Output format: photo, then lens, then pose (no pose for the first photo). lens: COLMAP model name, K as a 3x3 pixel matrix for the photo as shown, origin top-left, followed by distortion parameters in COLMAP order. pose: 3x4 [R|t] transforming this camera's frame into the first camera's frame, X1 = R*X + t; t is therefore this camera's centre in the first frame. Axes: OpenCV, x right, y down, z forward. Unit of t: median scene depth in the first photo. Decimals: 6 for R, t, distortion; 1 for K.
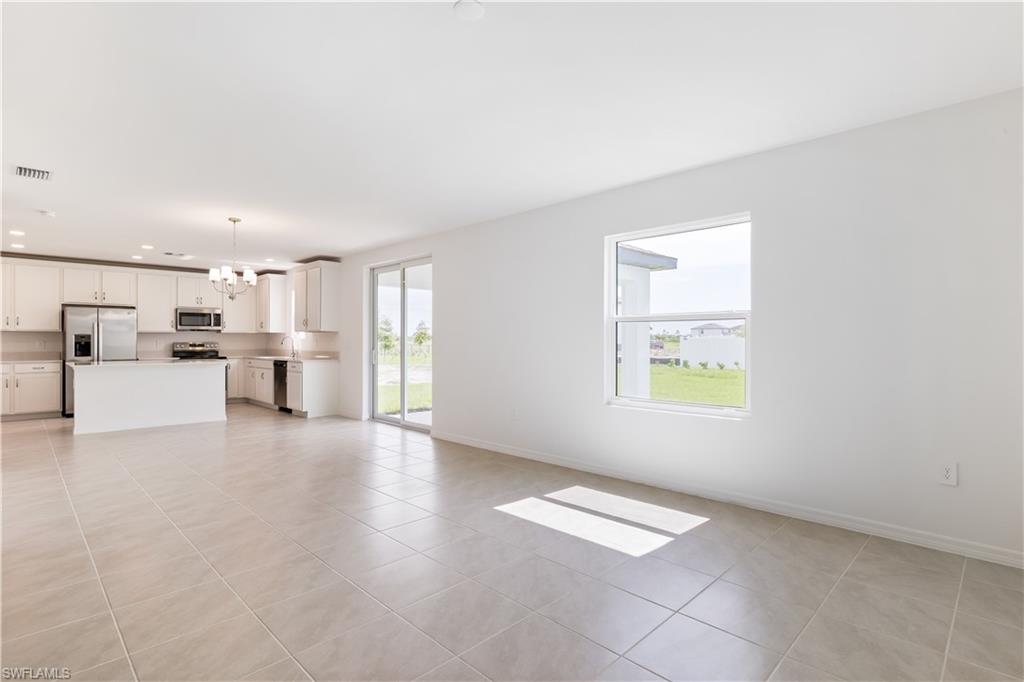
lens RADIAL K [[503.4, 0, 510.9], [0, 503.4, 338.3], [0, 0, 1]] dist [-0.018388, -0.000619]
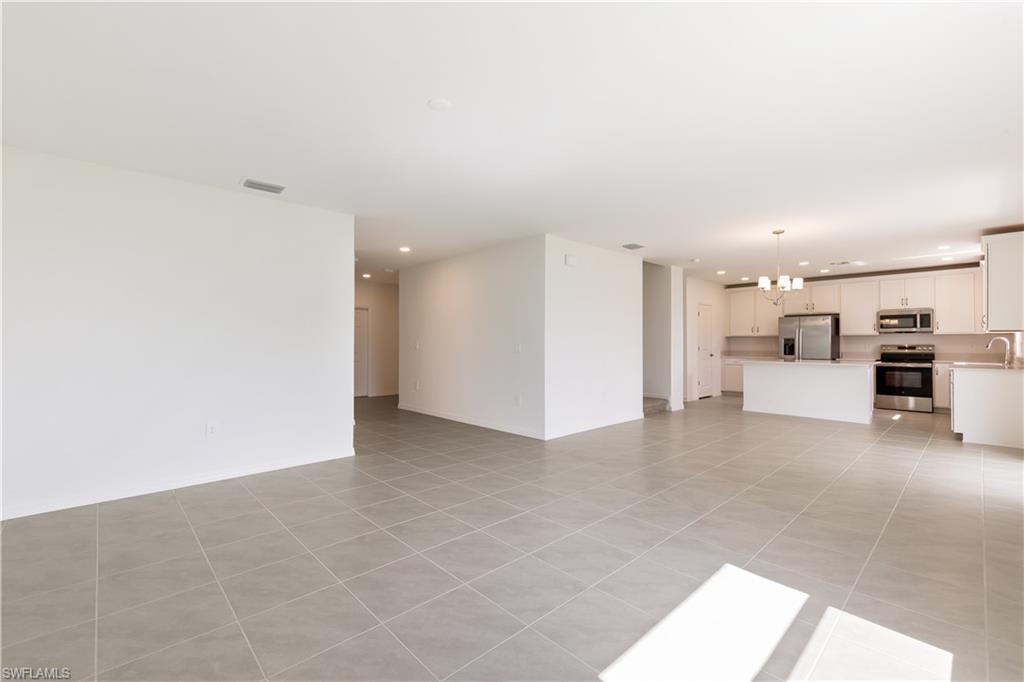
lens RADIAL K [[437.5, 0, 520.5], [0, 437.5, 346.9], [0, 0, 1]] dist [0.003374, -0.000007]
pose [[-0.033372, 0.011303, -0.999379, 0.292236], [0.004122, 0.999929, 0.011172, -0.000274], [0.999434, -0.003746, -0.033416, 0.325456]]
